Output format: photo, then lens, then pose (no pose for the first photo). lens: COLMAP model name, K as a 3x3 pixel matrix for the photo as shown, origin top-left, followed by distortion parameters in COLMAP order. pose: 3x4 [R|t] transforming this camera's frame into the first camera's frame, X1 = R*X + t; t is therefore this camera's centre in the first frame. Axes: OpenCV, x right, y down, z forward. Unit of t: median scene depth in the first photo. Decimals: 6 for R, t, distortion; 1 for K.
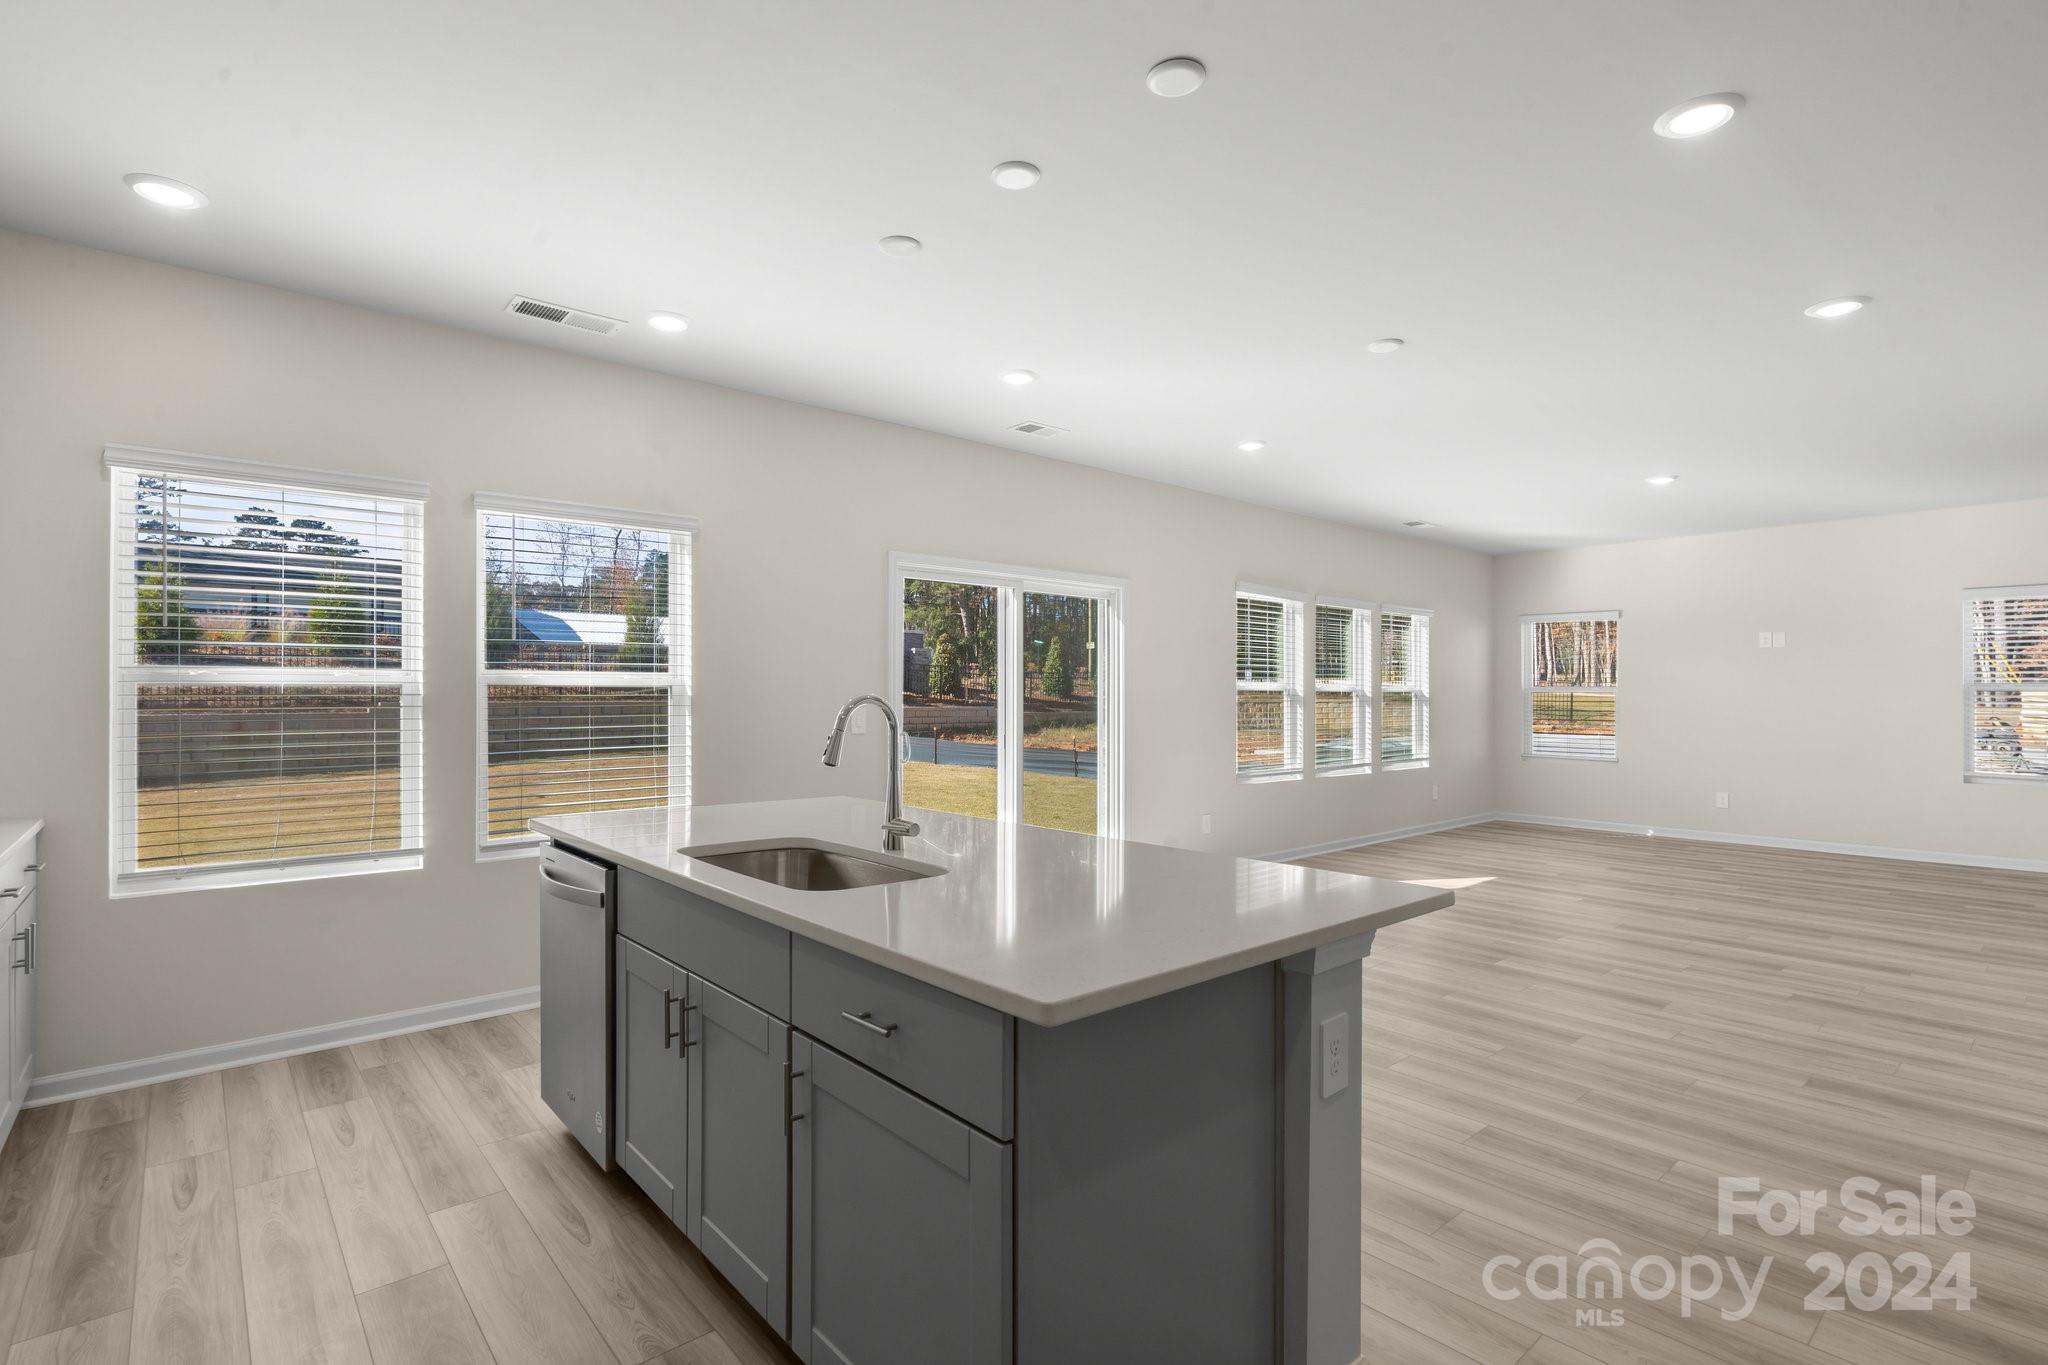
lens RADIAL K [[965.9, 0, 1020.7], [0, 965.9, 690.8], [0, 0, 1]] dist [0.003347, 0.000626]
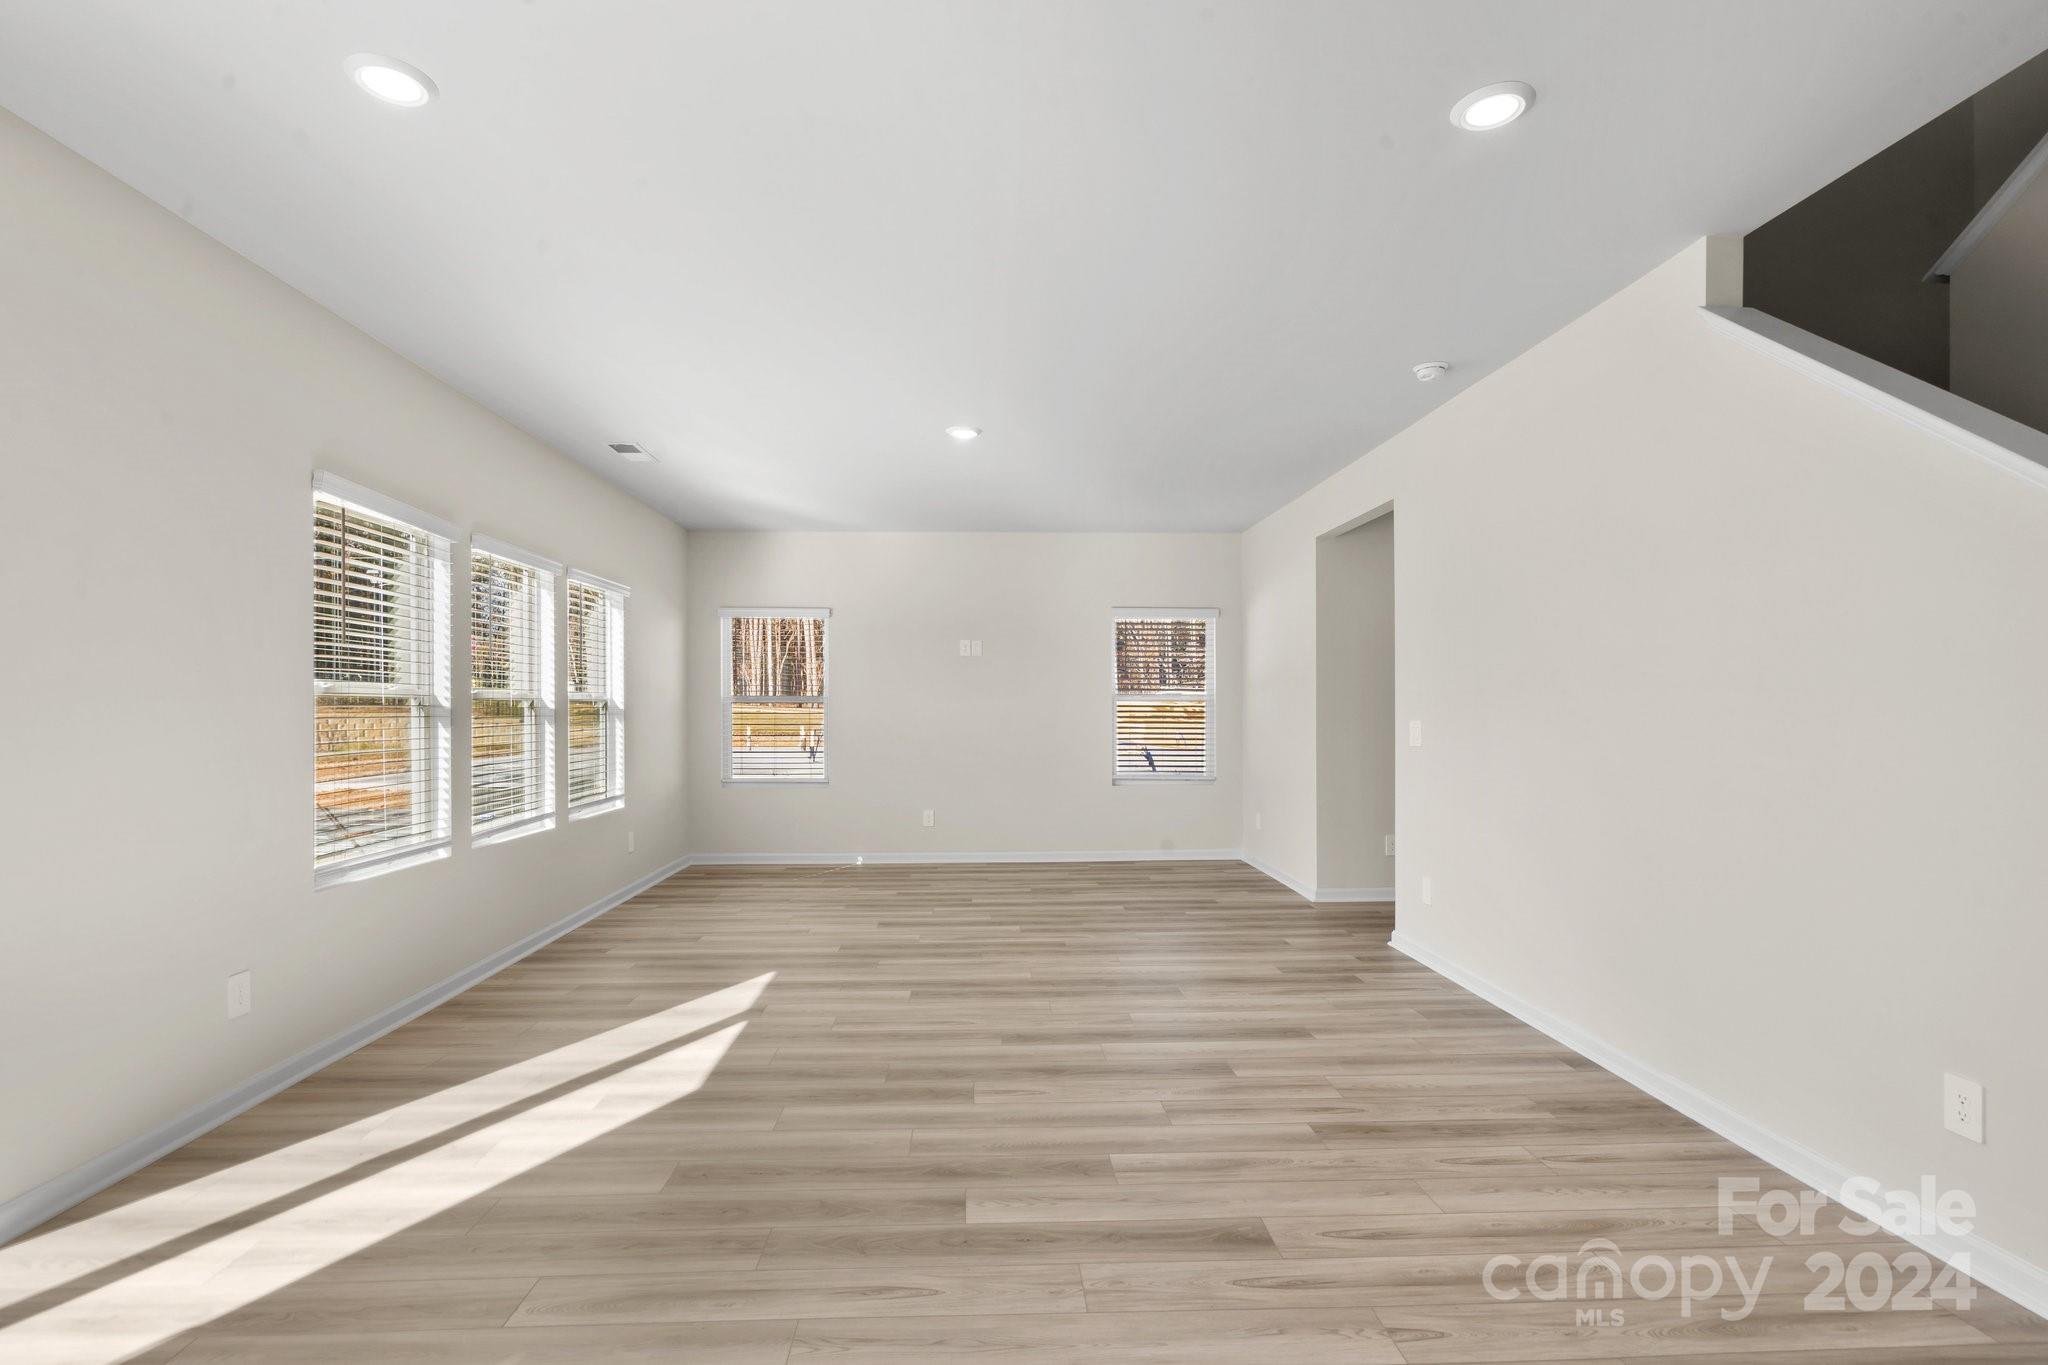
lens RADIAL K [[953.4, 0, 1015.6], [0, 953.4, 705.0], [0, 0, 1]] dist [-0.000422, 0.000397]
pose [[0.622908, 0.000090, 0.782295, 0.059852], [-0.001584, 0.999998, 0.001147, 0.002863], [-0.782294, -0.001953, 0.622907, 0.366400]]
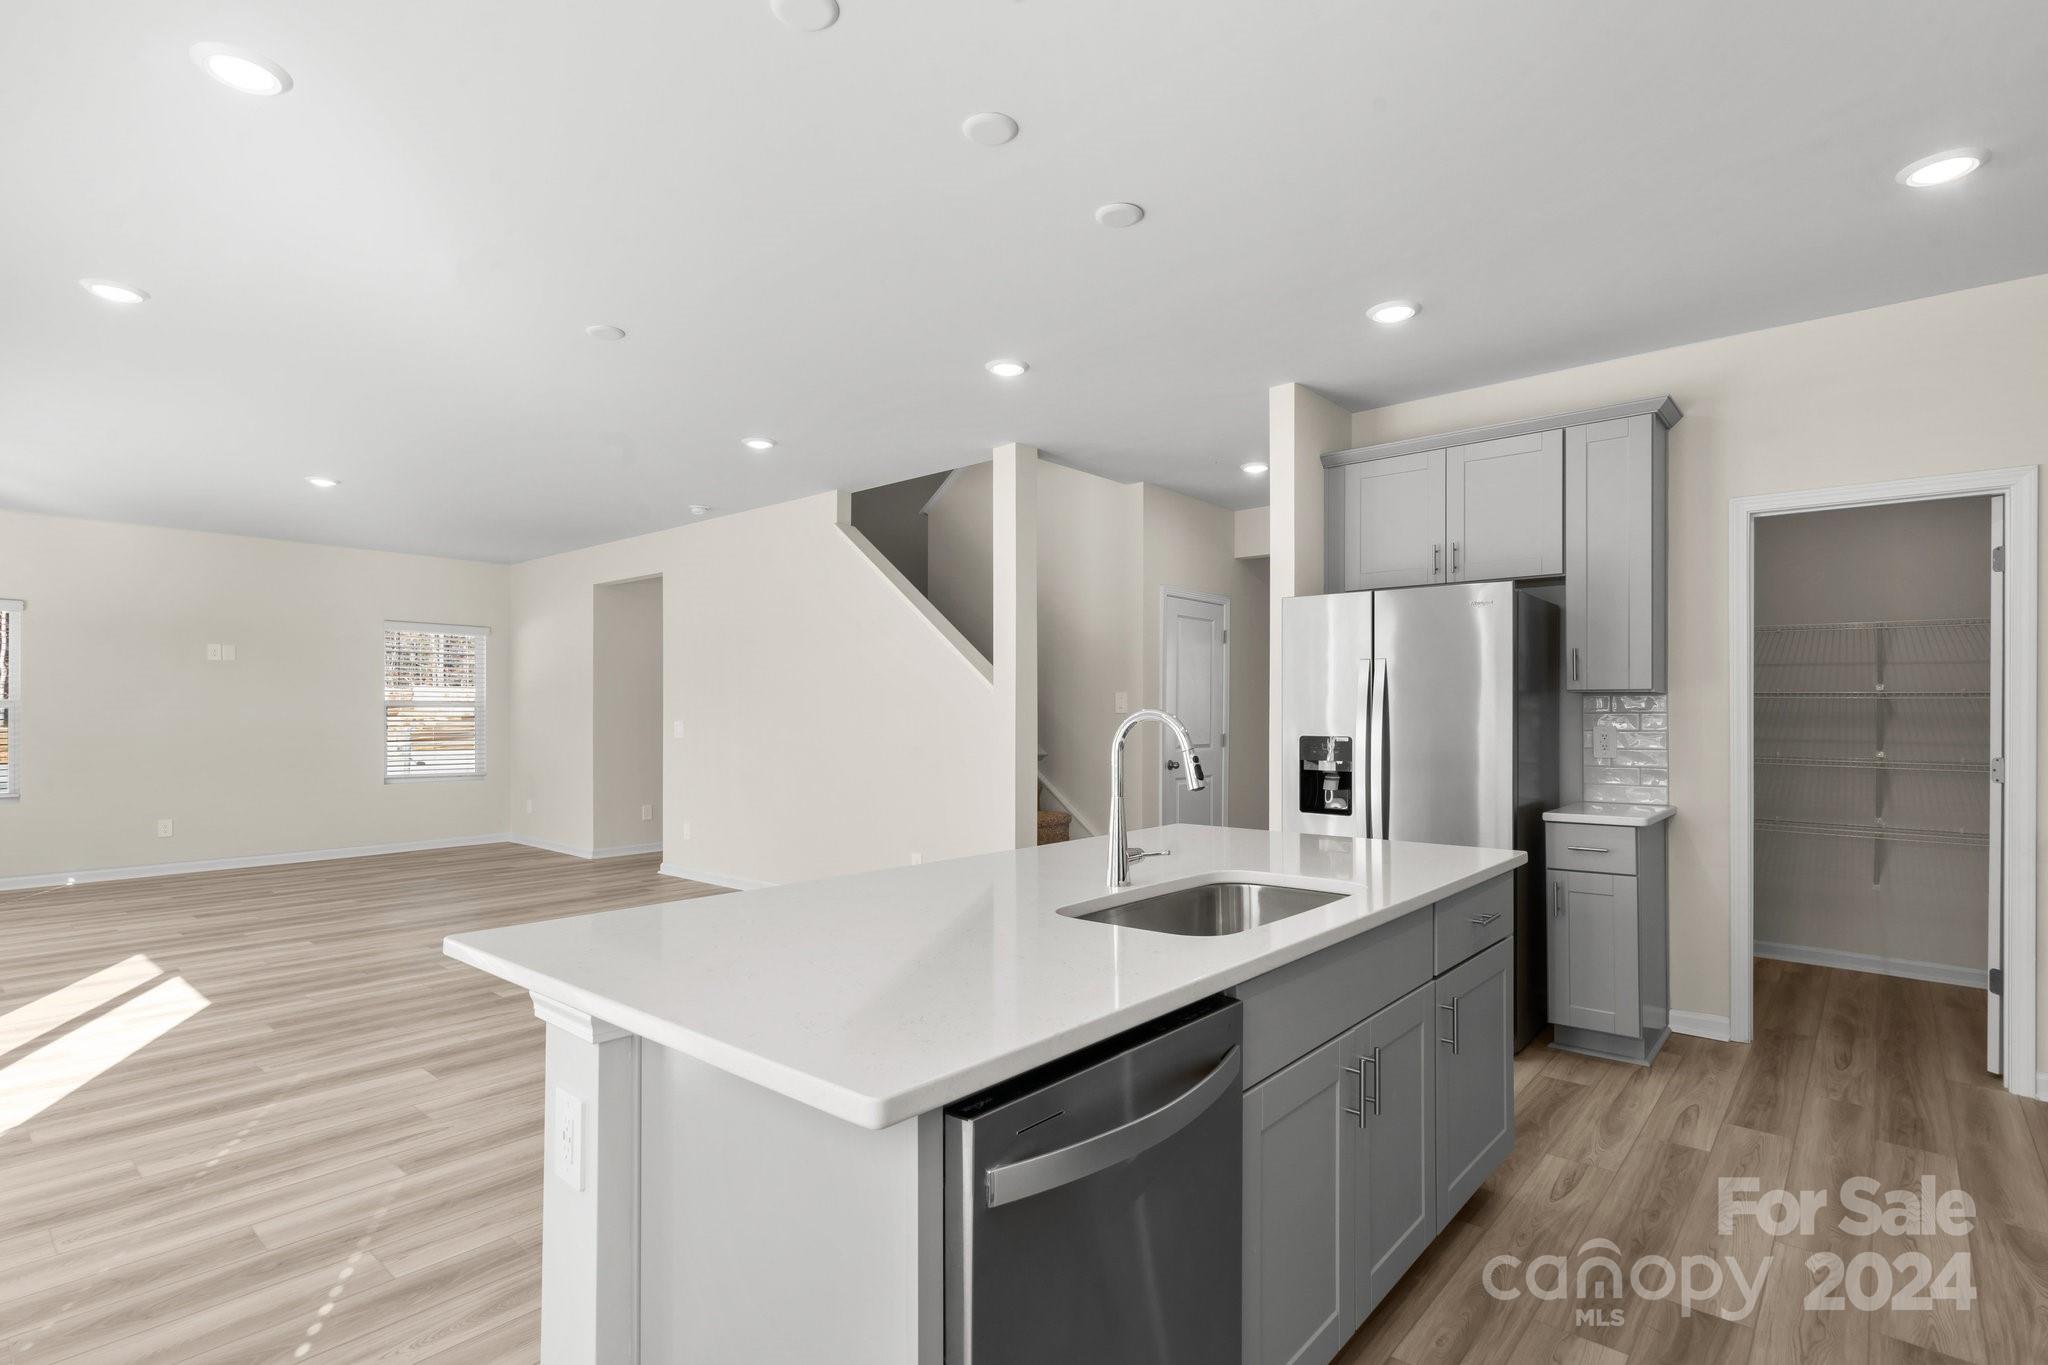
lens RADIAL K [[1000.9, 0, 1011.5], [0, 1000.9, 706.5], [0, 0, 1]] dist [0.002381, -0.001605]
pose [[-0.134211, 0.003464, 0.990947, -0.298056], [-0.003524, 0.999986, -0.003972, 0.001700], [-0.990947, -0.004025, -0.134197, 0.355712]]
